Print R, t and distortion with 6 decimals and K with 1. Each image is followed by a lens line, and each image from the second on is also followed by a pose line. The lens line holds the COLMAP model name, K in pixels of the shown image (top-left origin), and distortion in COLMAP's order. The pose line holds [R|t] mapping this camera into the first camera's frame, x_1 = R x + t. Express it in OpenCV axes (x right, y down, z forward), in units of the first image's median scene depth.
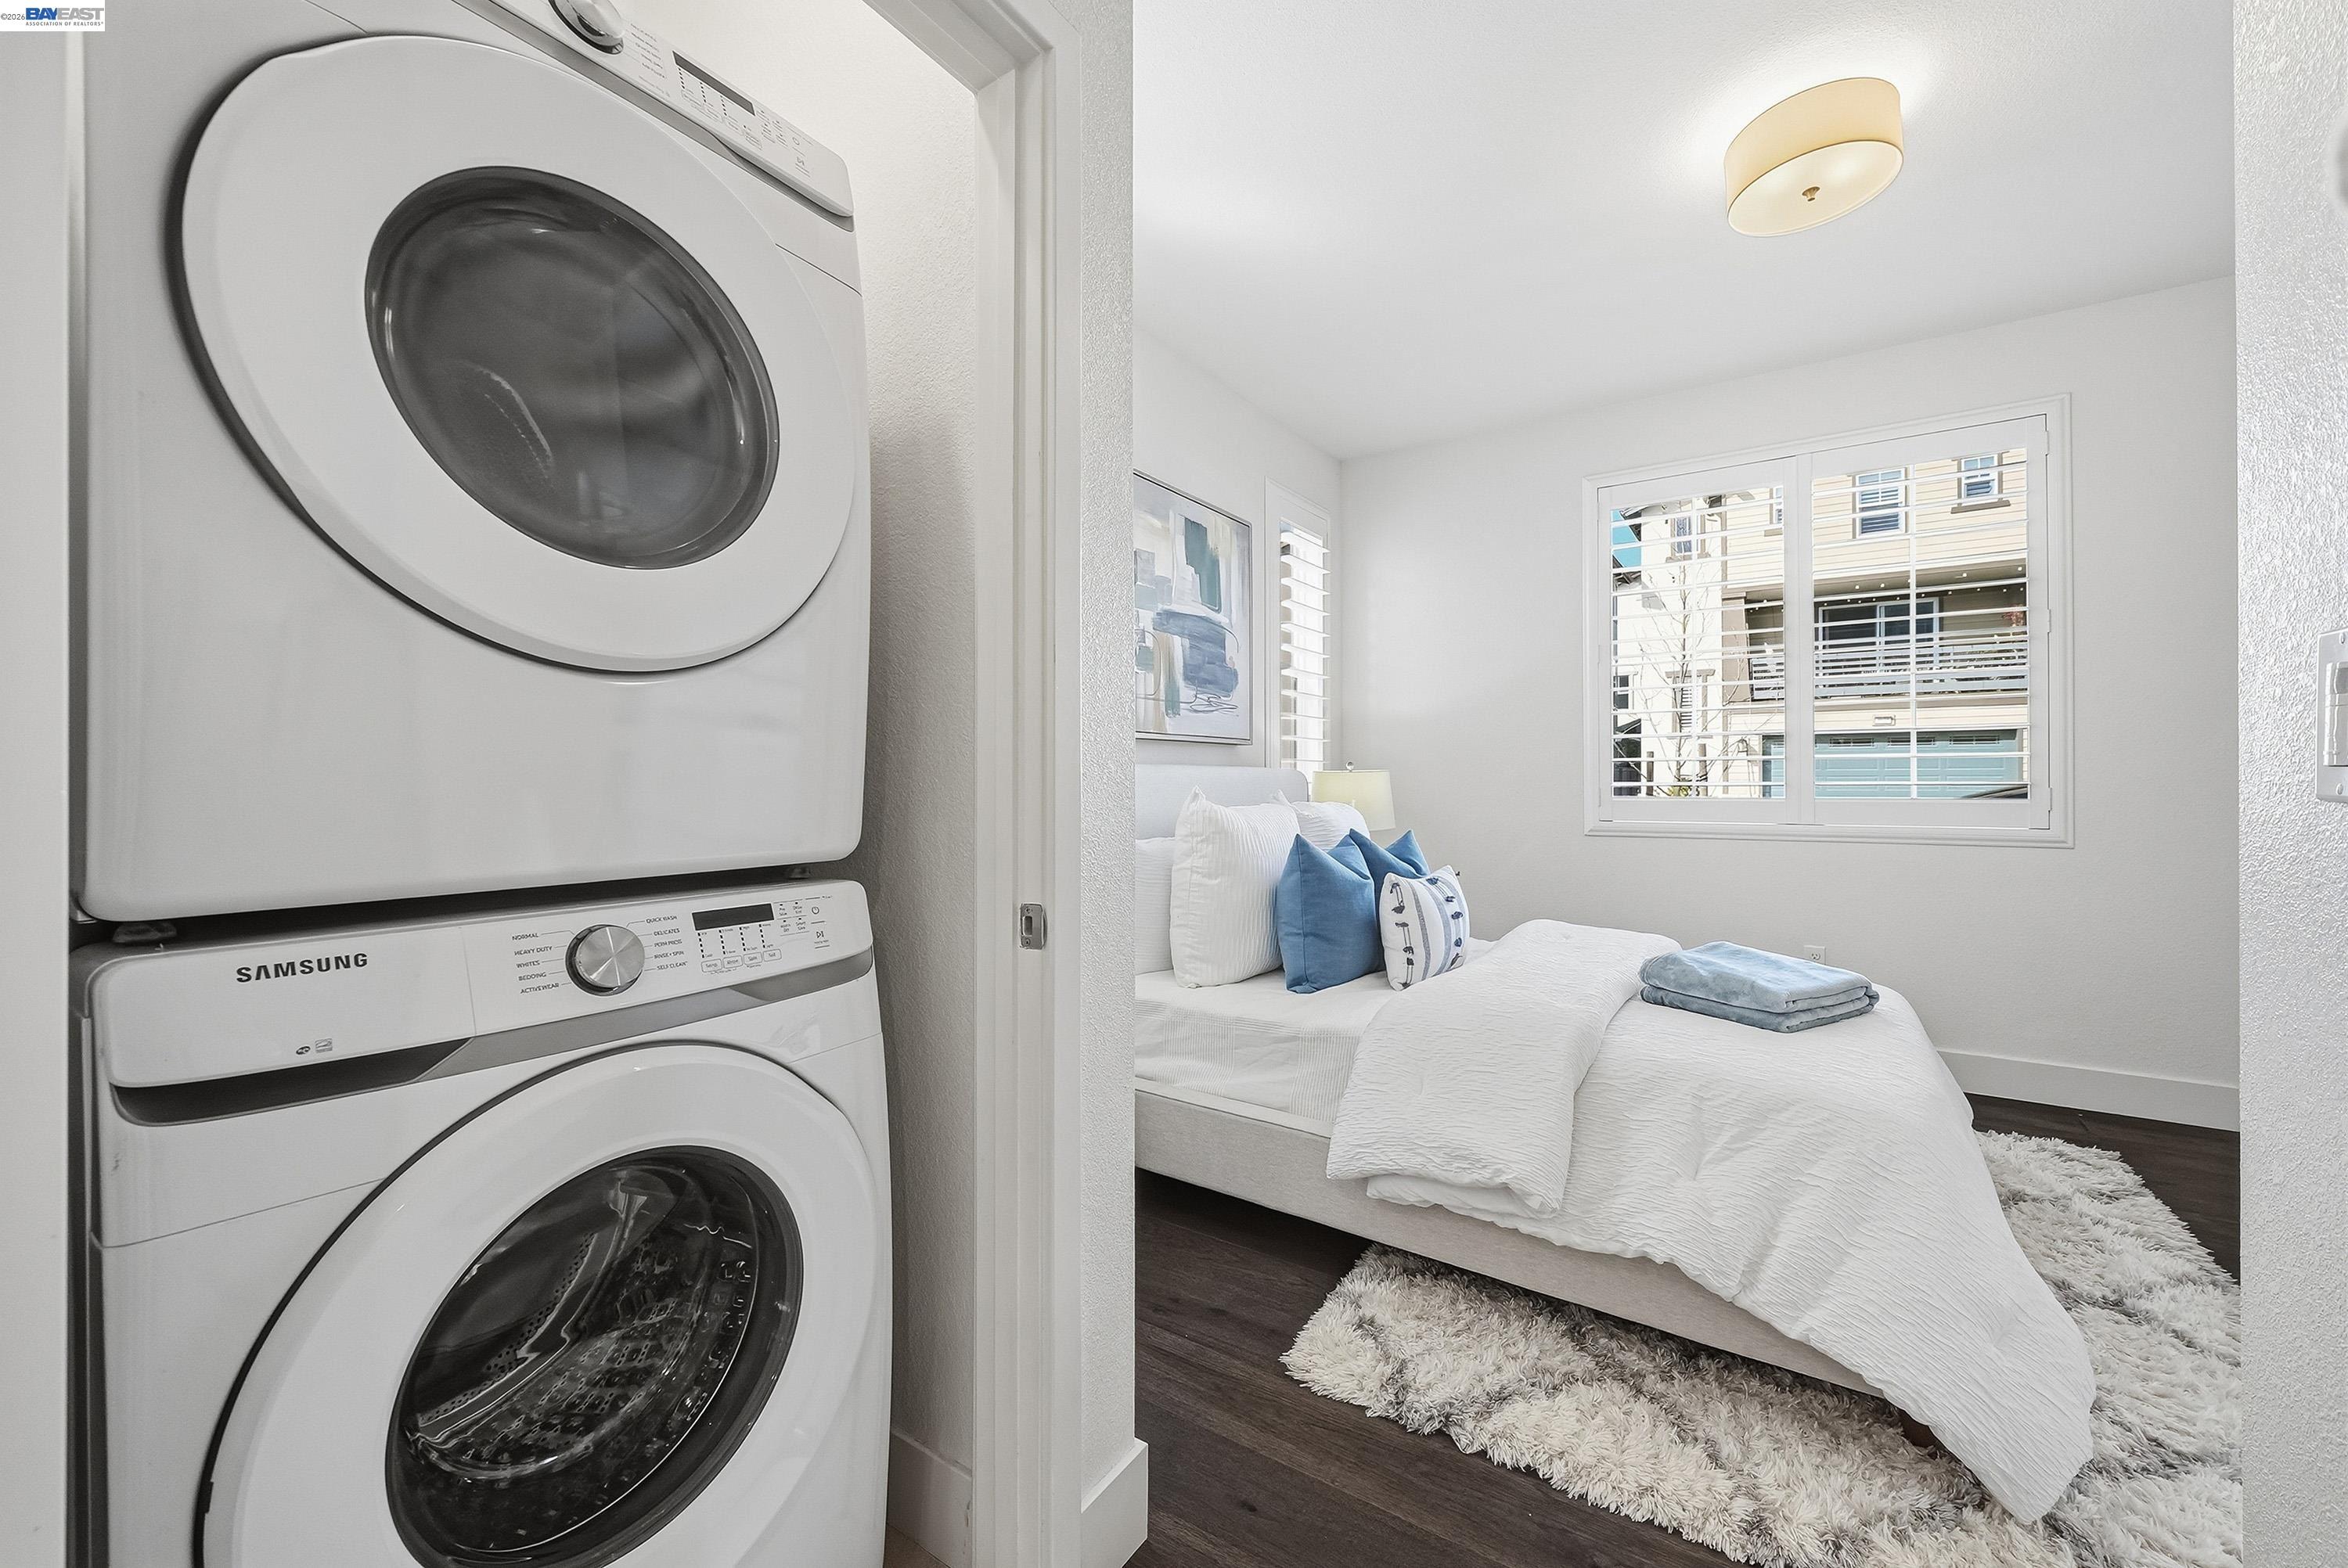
lens RADIAL K [[912.5, 0, 1155.1], [0, 912.5, 780.7], [0, 0, 1]] dist [0.000285, 0.000059]
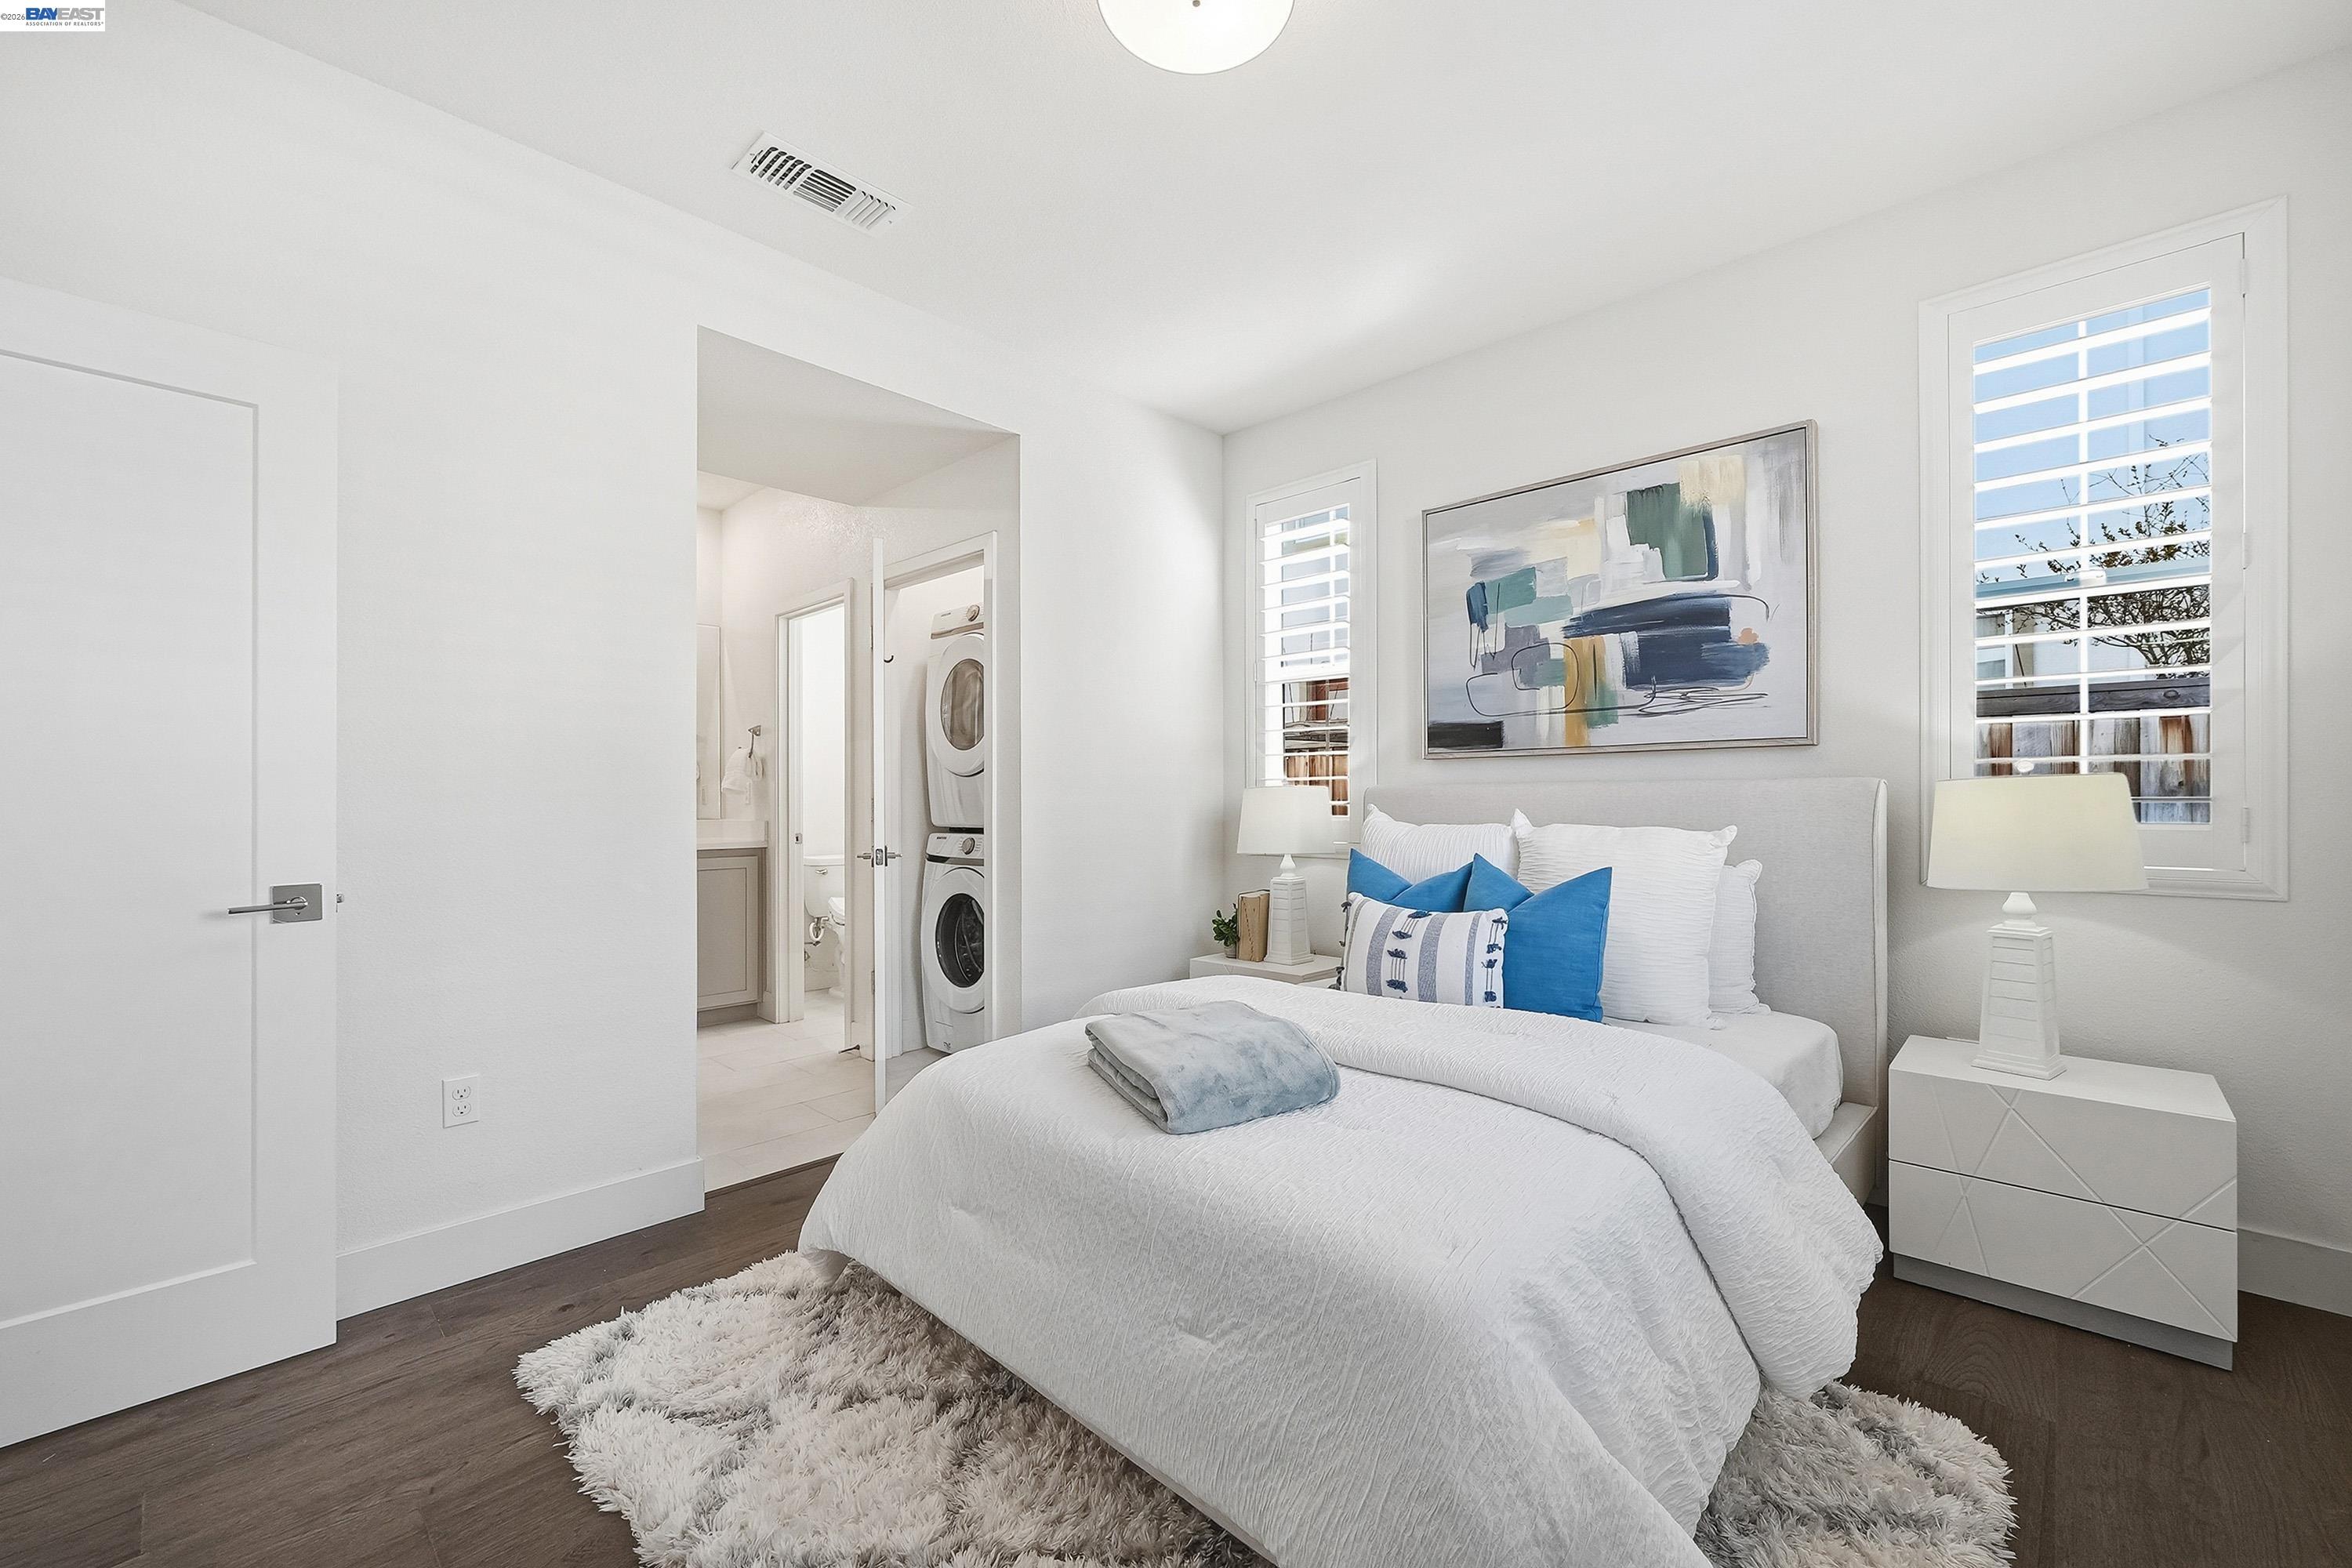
lens RADIAL K [[928.2, 0, 1180.5], [0, 928.2, 789.5], [0, 0, 1]] dist [-0.010477, 0.000175]
pose [[-0.127267, -0.010991, -0.991808, 0.919016], [0.005565, 0.999915, -0.011795, -0.000210], [0.991853, -0.007020, -0.127195, 0.668765]]
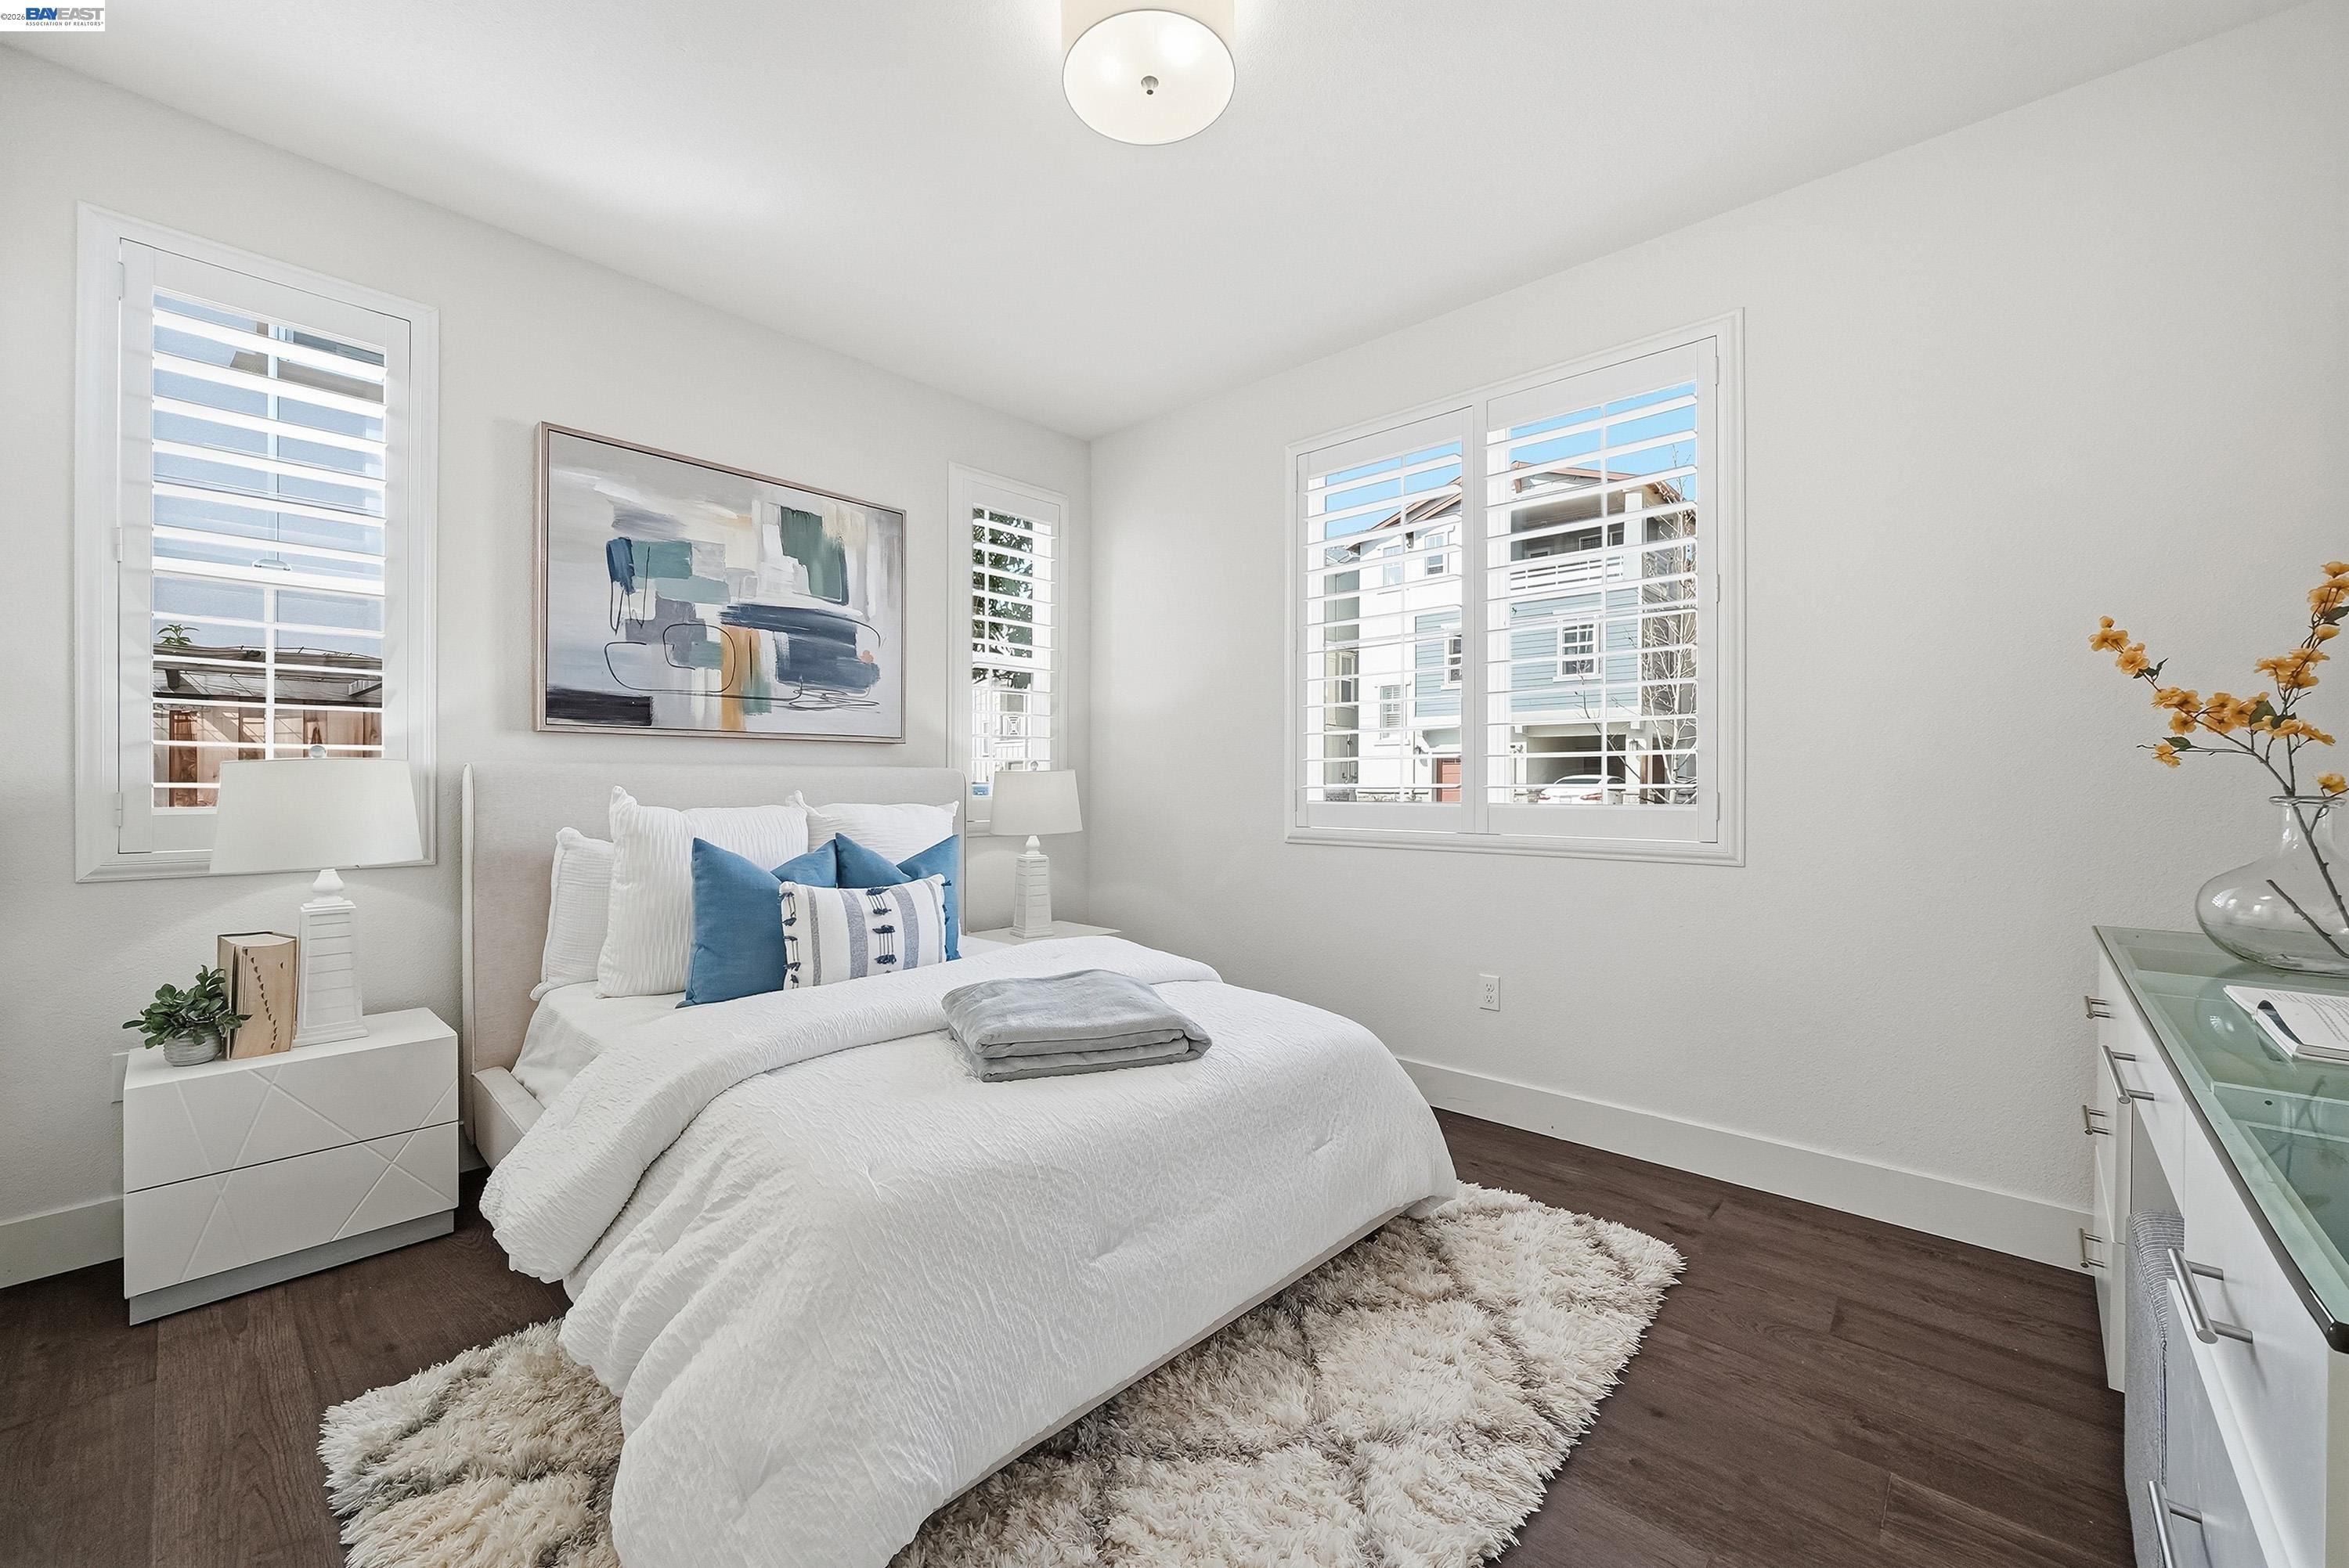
lens RADIAL K [[912.9, 0, 1155.6], [0, 912.9, 780.7], [0, 0, 1]] dist [0.000285, 0.000059]
pose [[0.989288, 0.002948, -0.145948, 0.545487], [-0.002728, 0.999995, 0.001708, -0.002642], [0.145952, -0.001292, 0.989291, 0.103454]]
